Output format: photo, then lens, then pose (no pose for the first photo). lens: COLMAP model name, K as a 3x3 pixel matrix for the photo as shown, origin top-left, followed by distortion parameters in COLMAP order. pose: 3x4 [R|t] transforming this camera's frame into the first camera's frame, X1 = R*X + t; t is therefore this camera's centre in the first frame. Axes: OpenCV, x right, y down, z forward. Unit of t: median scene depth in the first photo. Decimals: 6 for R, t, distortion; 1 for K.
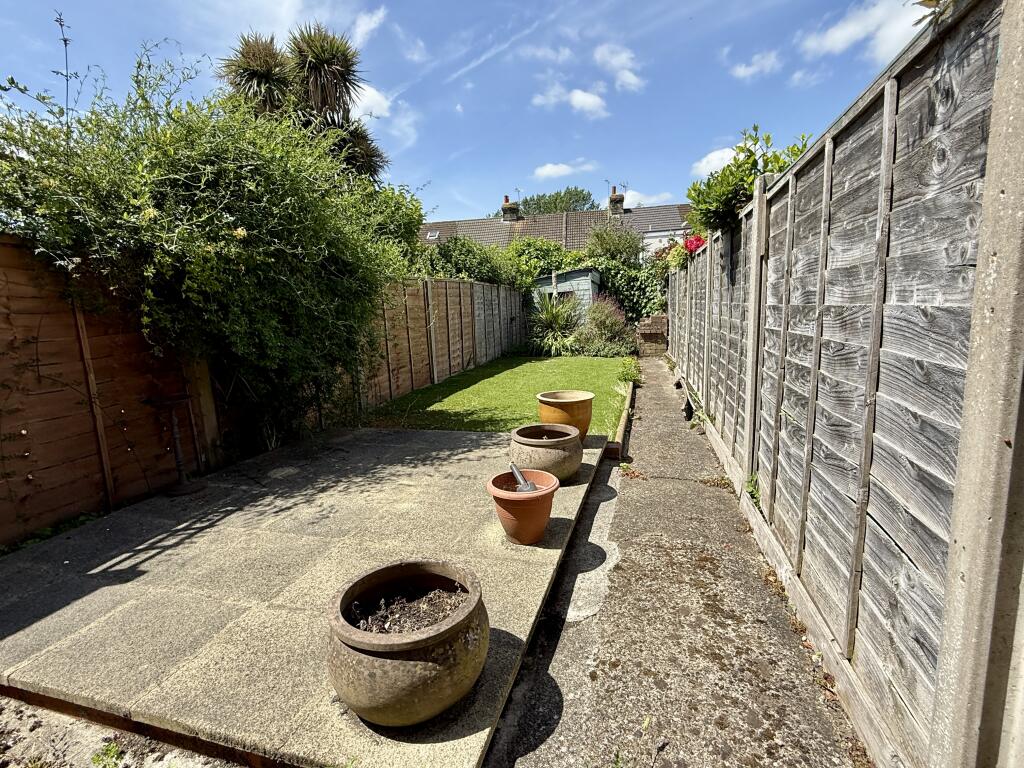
lens RADIAL K [[501.7, 0, 512.0], [0, 501.7, 384.0], [0, 0, 1]] dist [-0.001599, 0.000395]
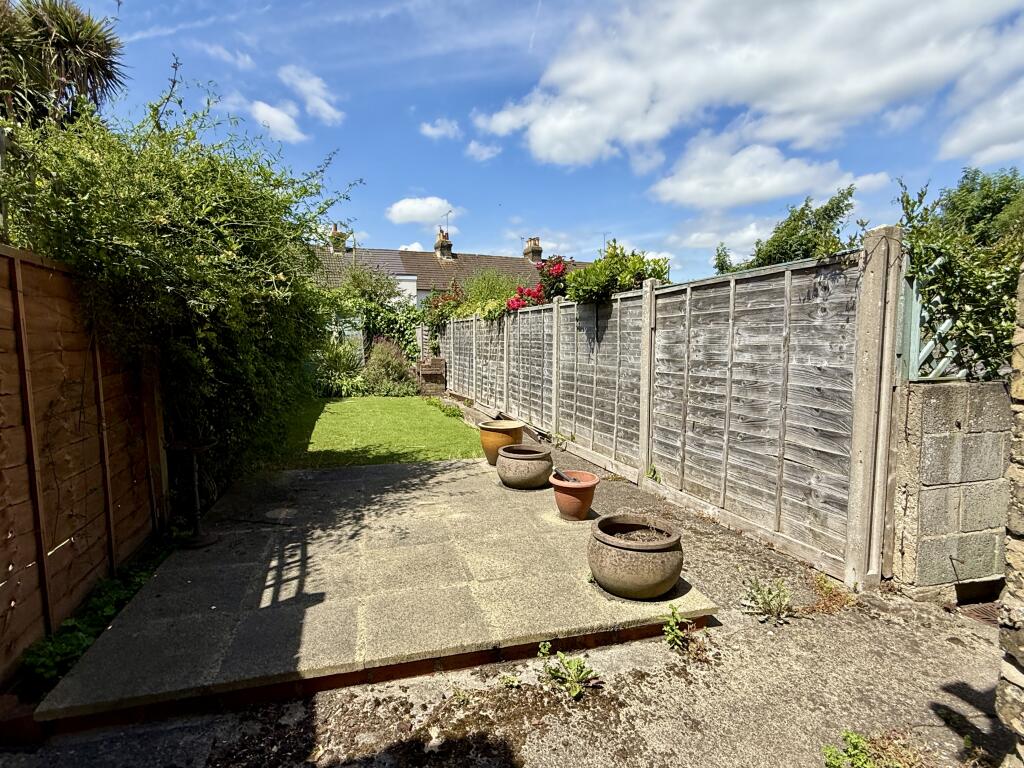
lens RADIAL K [[524.3, 0, 512.0], [0, 524.3, 384.0], [0, 0, 1]] dist [0.013807, -0.000725]
pose [[0.844743, -0.004075, 0.535157, -0.711462], [0.047511, 0.996594, -0.067407, 0.015410], [-0.533059, 0.082368, 0.842059, -0.152091]]
